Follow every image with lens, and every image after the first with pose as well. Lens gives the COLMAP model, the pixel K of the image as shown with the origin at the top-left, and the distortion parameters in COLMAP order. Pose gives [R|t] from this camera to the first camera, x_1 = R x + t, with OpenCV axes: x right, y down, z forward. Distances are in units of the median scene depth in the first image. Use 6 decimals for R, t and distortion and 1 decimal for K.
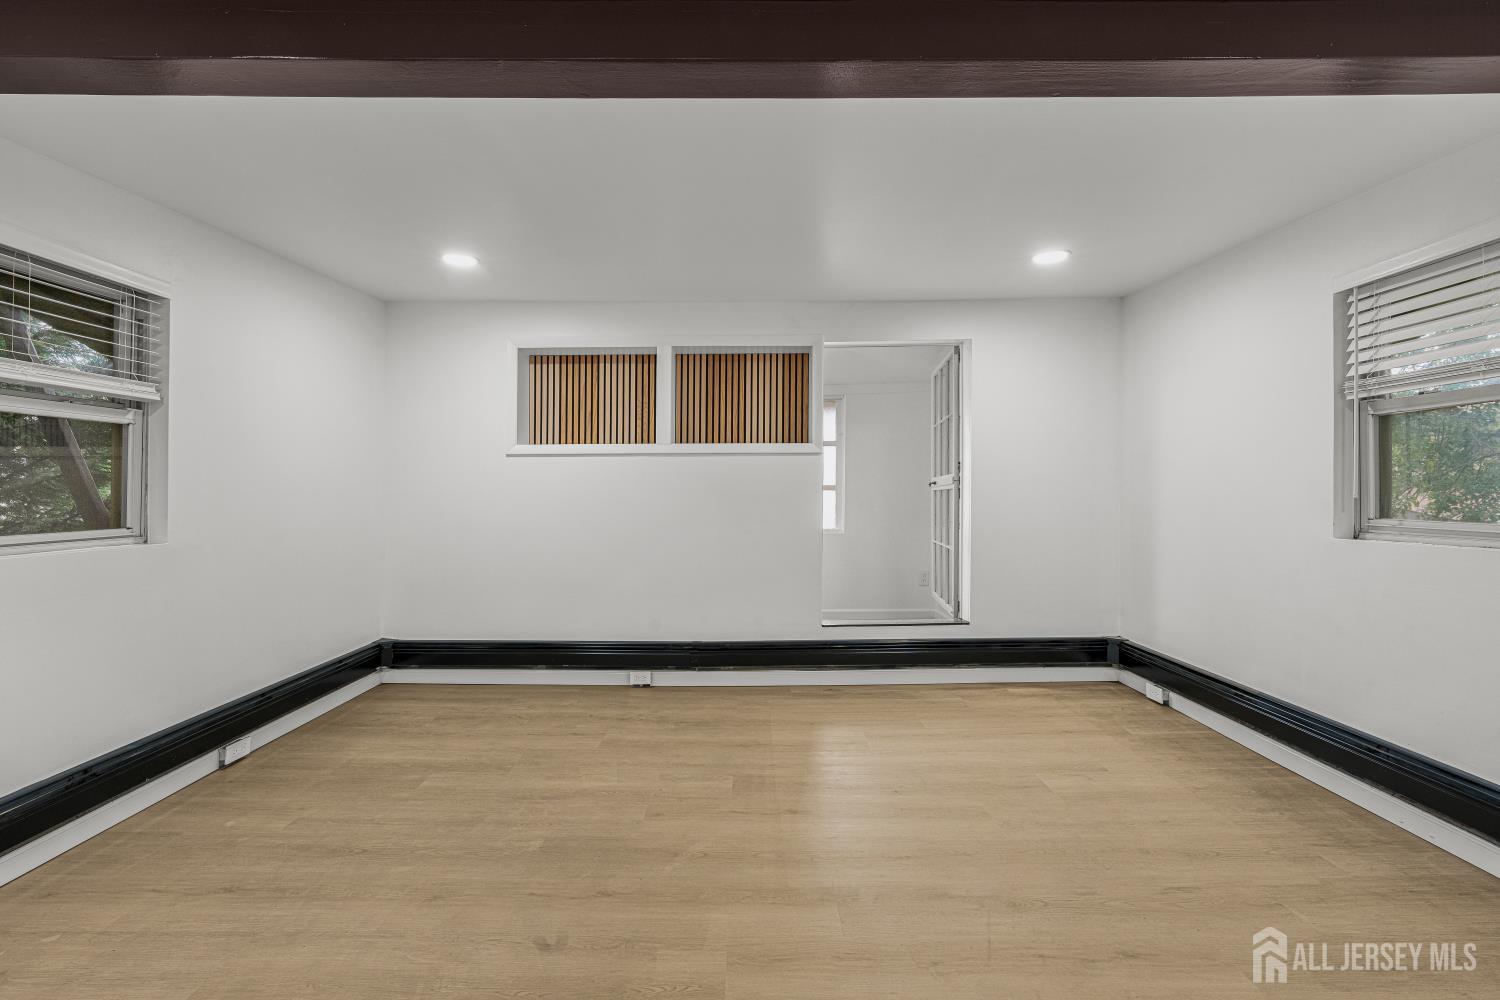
lens RADIAL K [[625.6, 0, 755.8], [0, 625.6, 496.9], [0, 0, 1]] dist [0.000162, 0.000932]
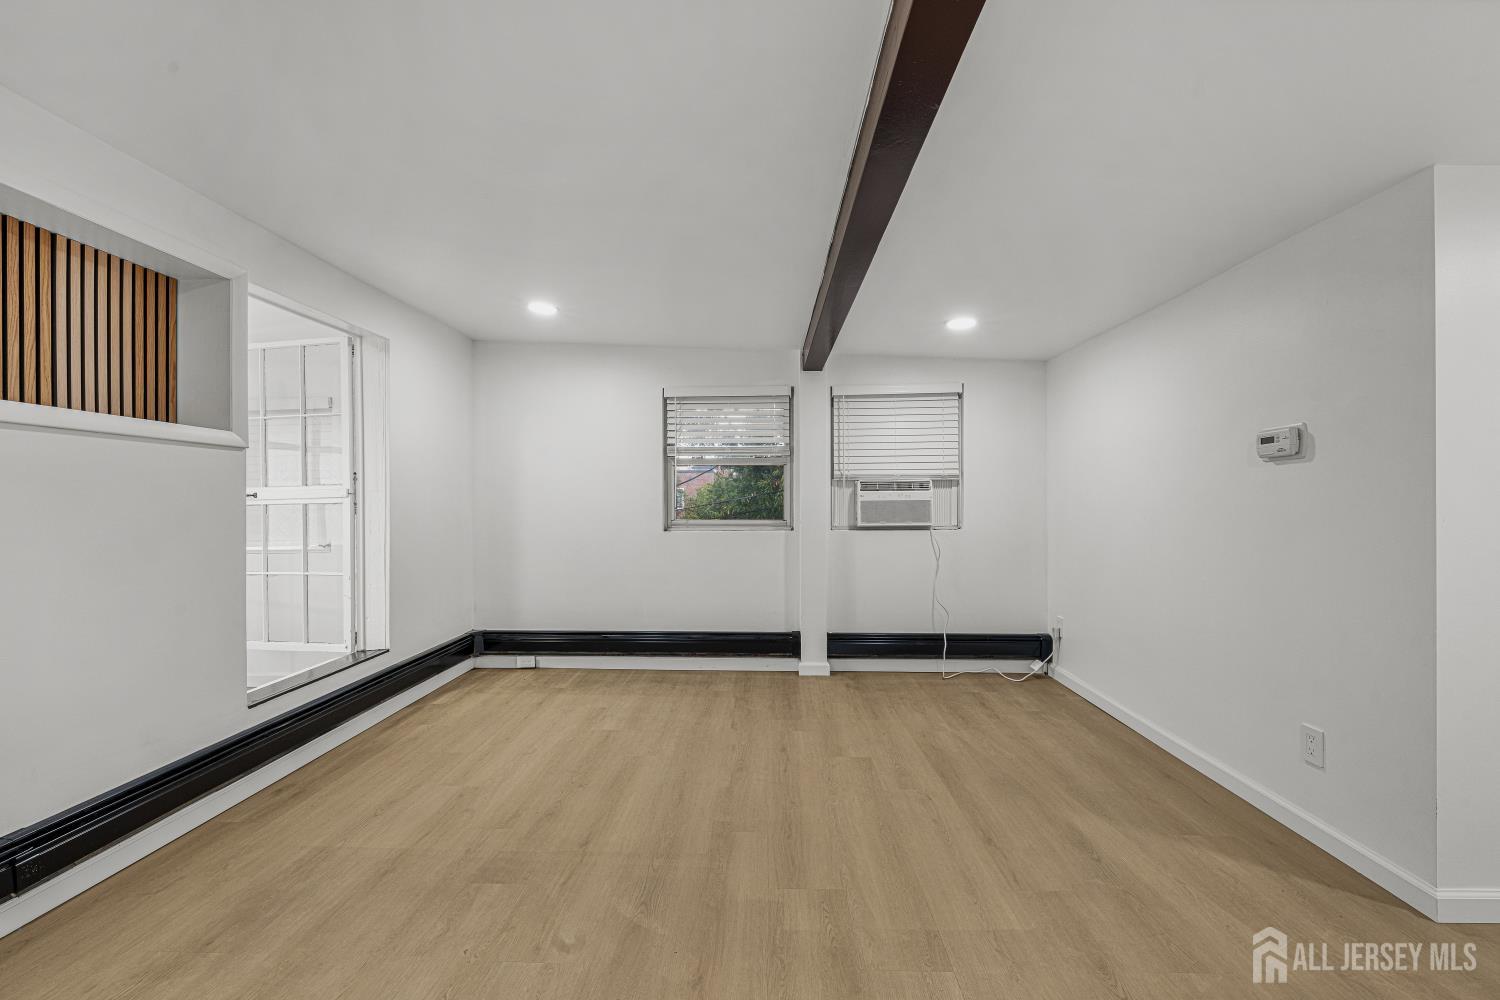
lens RADIAL K [[586.5, 0, 758.1], [0, 586.5, 502.5], [0, 0, 1]] dist [0.001527, 0.000209]
pose [[0.023215, 0.010215, 0.999678, -0.654224], [0.009506, 0.999900, -0.010438, 0.002390], [-0.999685, 0.009745, 0.023116, 0.569367]]
